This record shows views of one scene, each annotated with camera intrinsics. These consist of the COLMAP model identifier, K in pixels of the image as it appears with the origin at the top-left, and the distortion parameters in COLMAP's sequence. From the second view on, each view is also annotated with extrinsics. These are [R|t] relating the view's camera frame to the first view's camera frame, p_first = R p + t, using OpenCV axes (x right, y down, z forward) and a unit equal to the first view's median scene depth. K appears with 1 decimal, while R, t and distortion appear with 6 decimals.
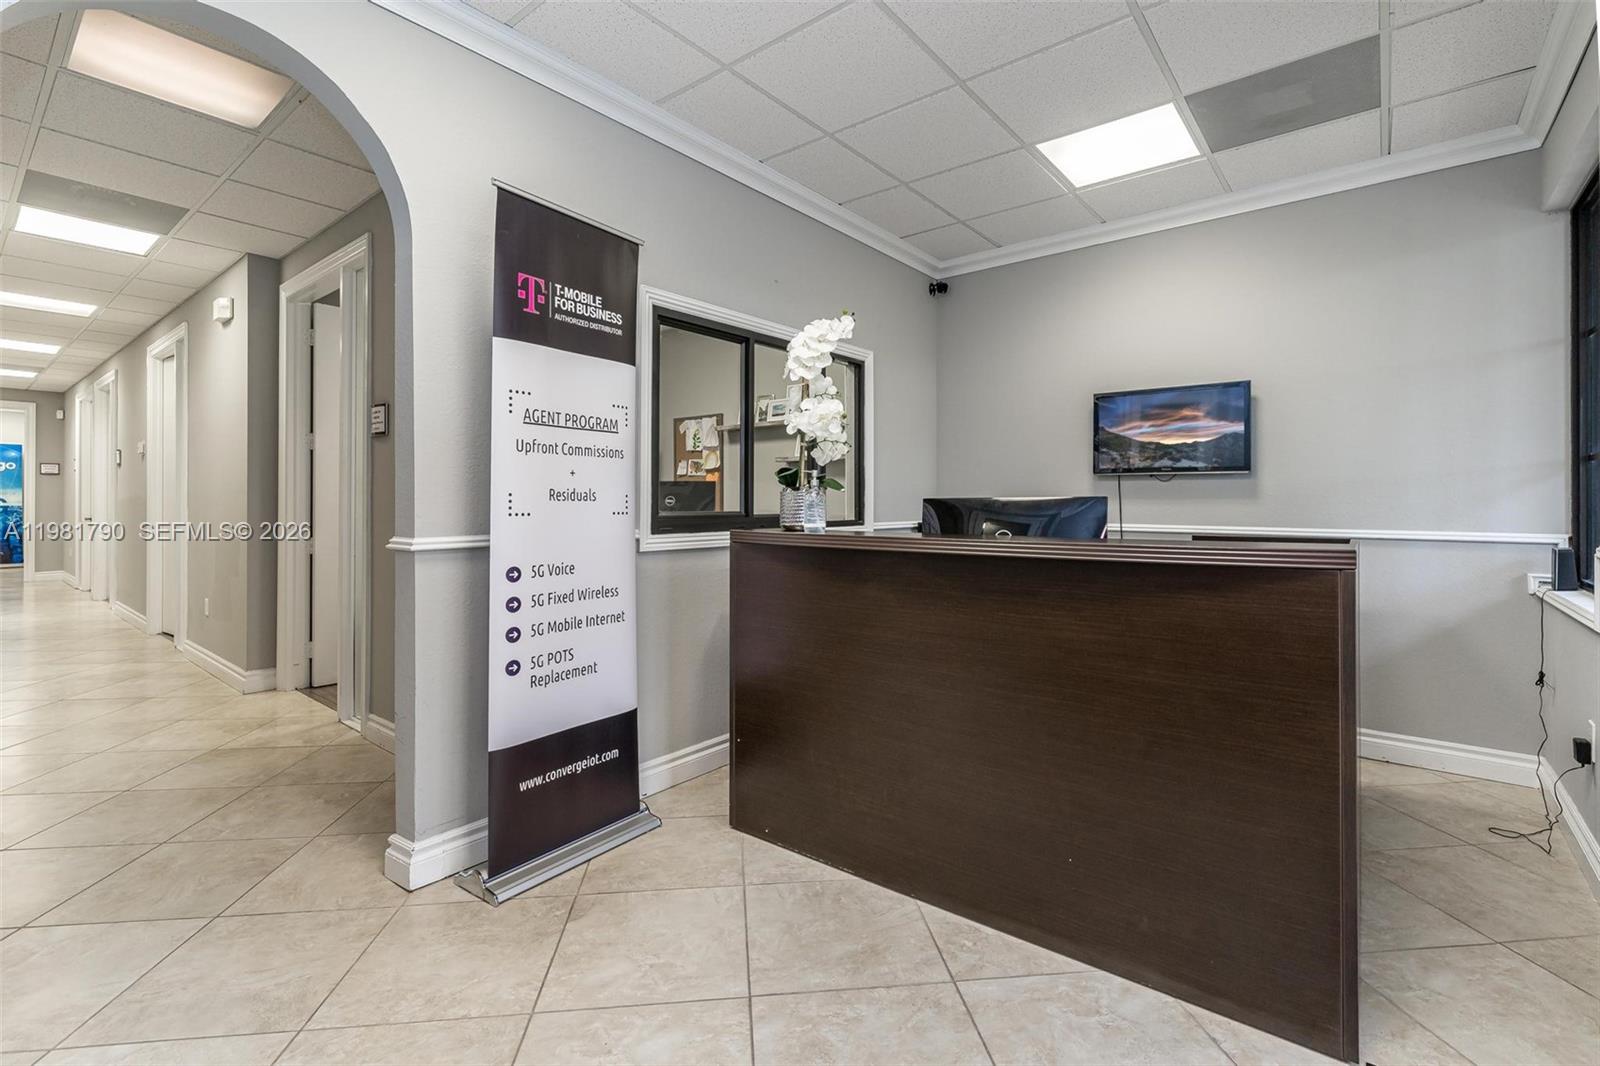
lens RADIAL K [[723.4, 0, 804.3], [0, 723.4, 498.6], [0, 0, 1]] dist [0.007146, 0.000318]
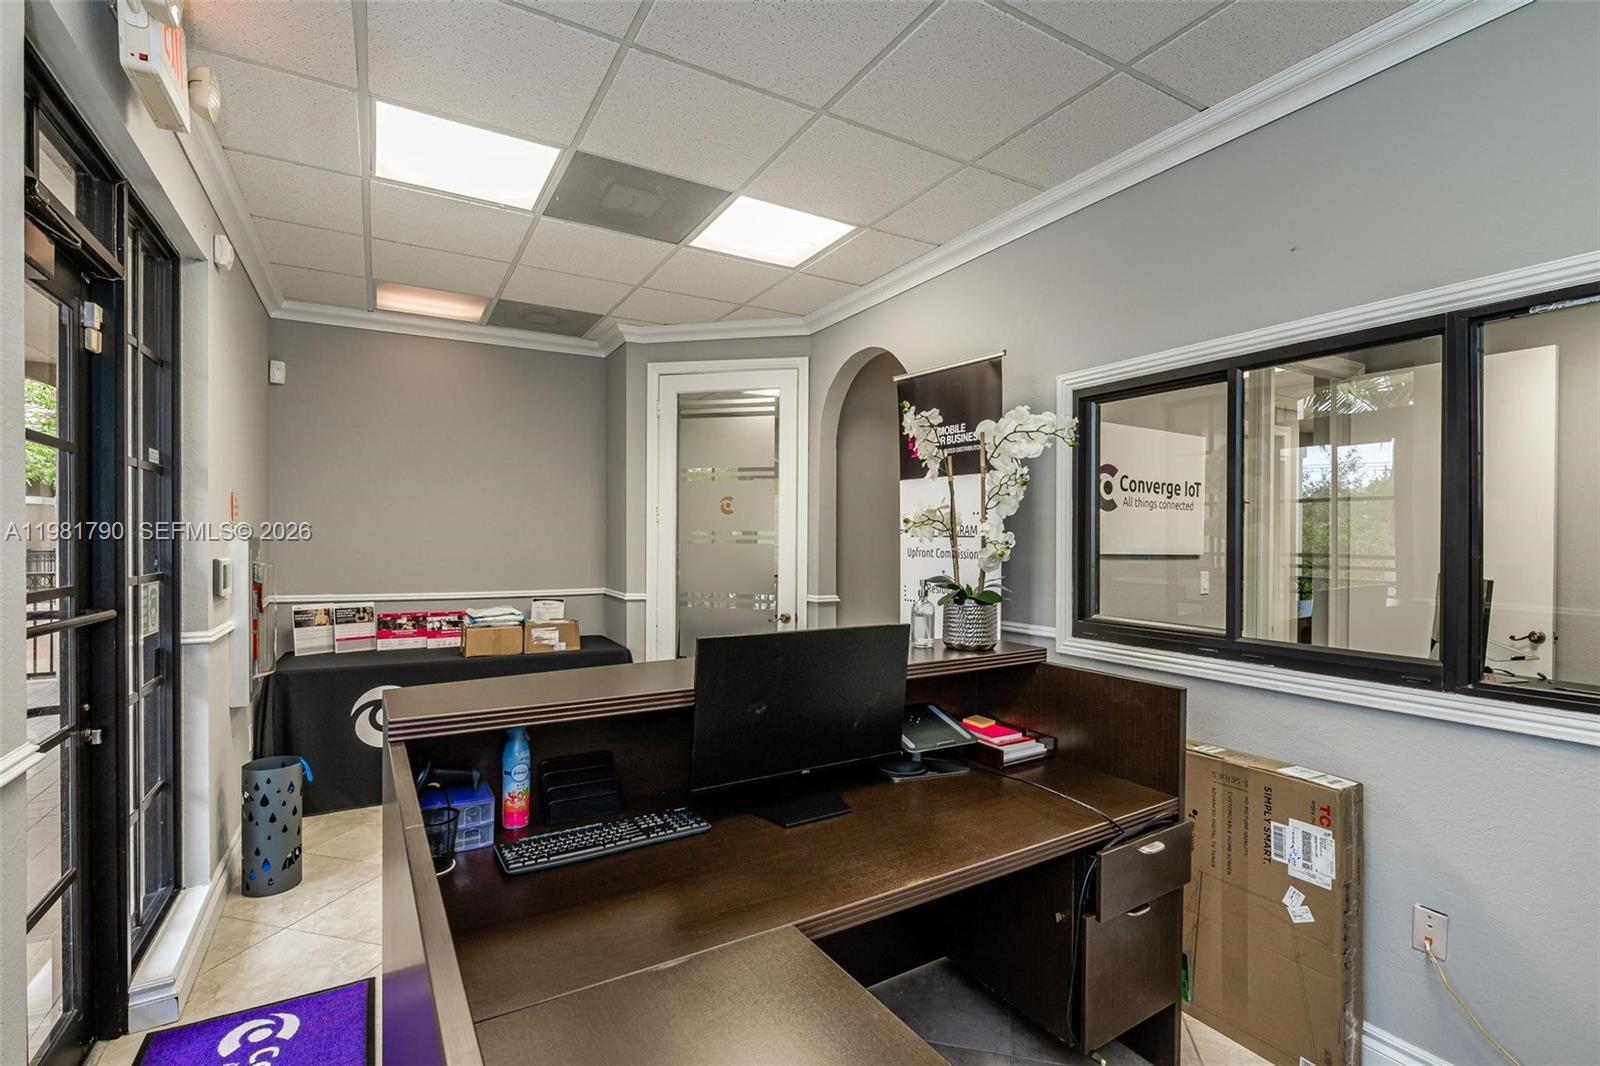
lens RADIAL K [[723.4, 0, 802.6], [0, 723.4, 538.7], [0, 0, 1]] dist [0.007146, 0.000318]
pose [[-0.345712, -0.000706, -0.938340, 0.954348], [-0.000609, 1.000000, -0.000527, -0.092429], [0.938340, 0.000389, -0.345712, 1.207331]]
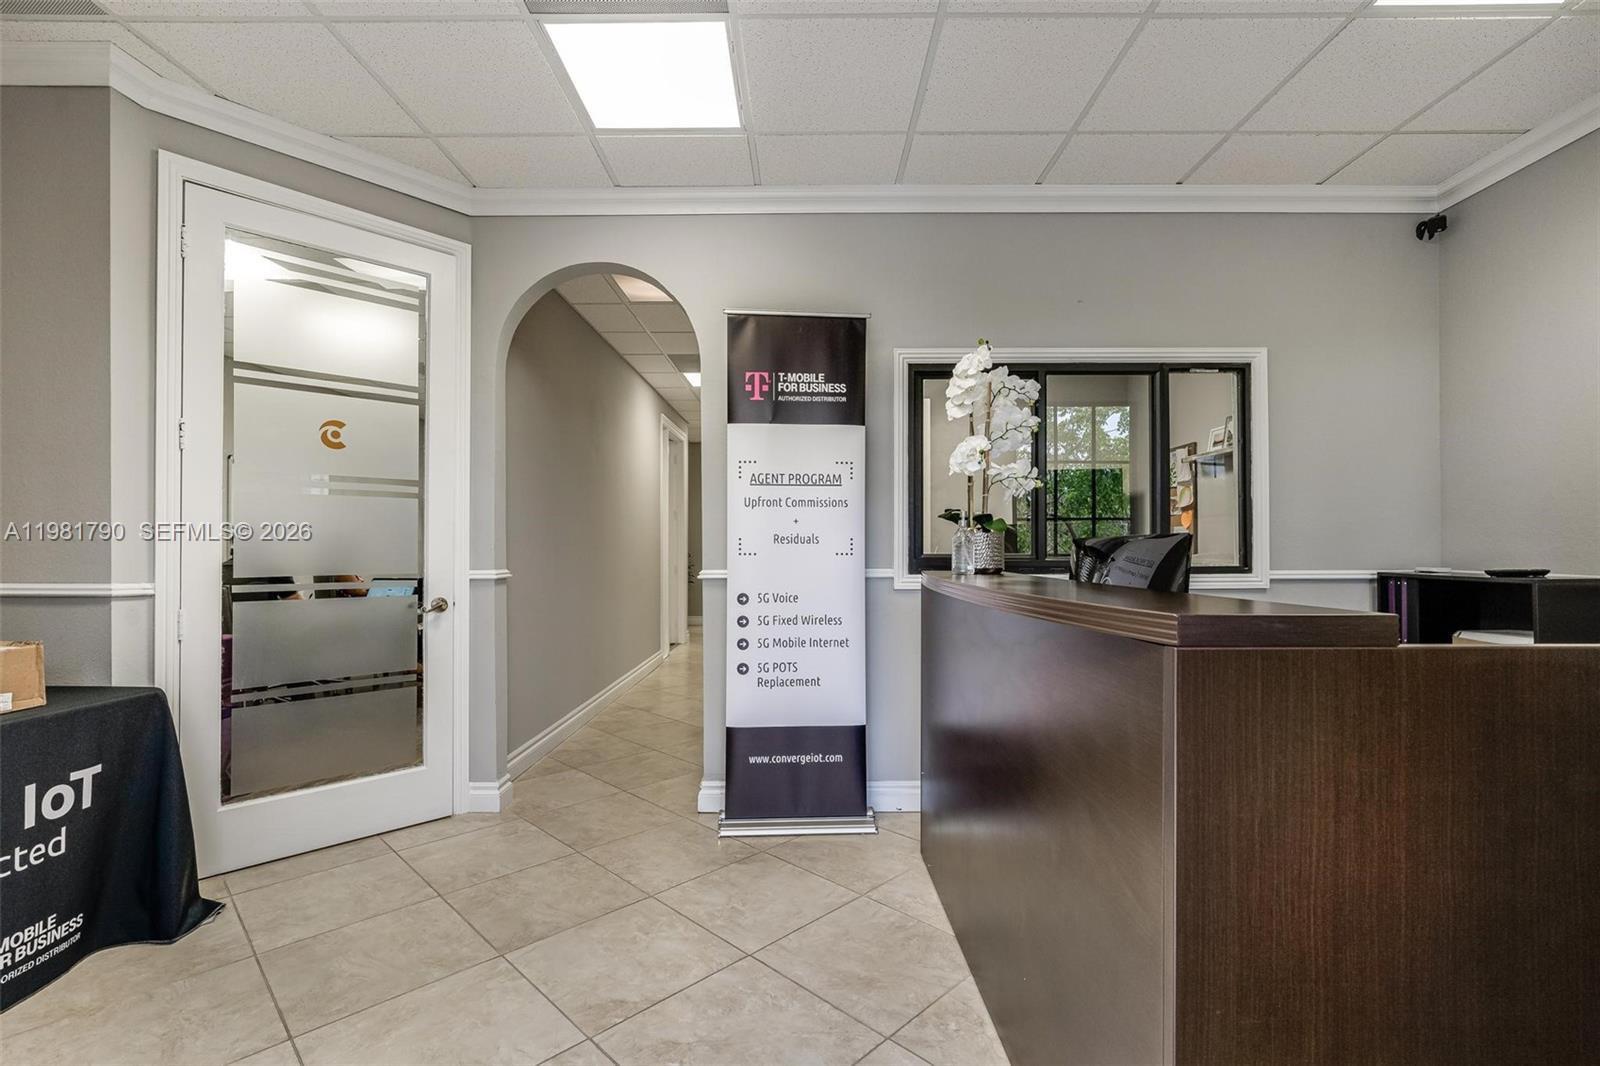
lens RADIAL K [[723.5, 0, 797.3], [0, 723.5, 541.8], [0, 0, 1]] dist [-0.004405, 0.000008]
pose [[0.626644, -0.009121, -0.779252, 0.648116], [0.007054, 0.999957, -0.006032, 0.007560], [0.779274, -0.001717, 0.626681, 0.223990]]
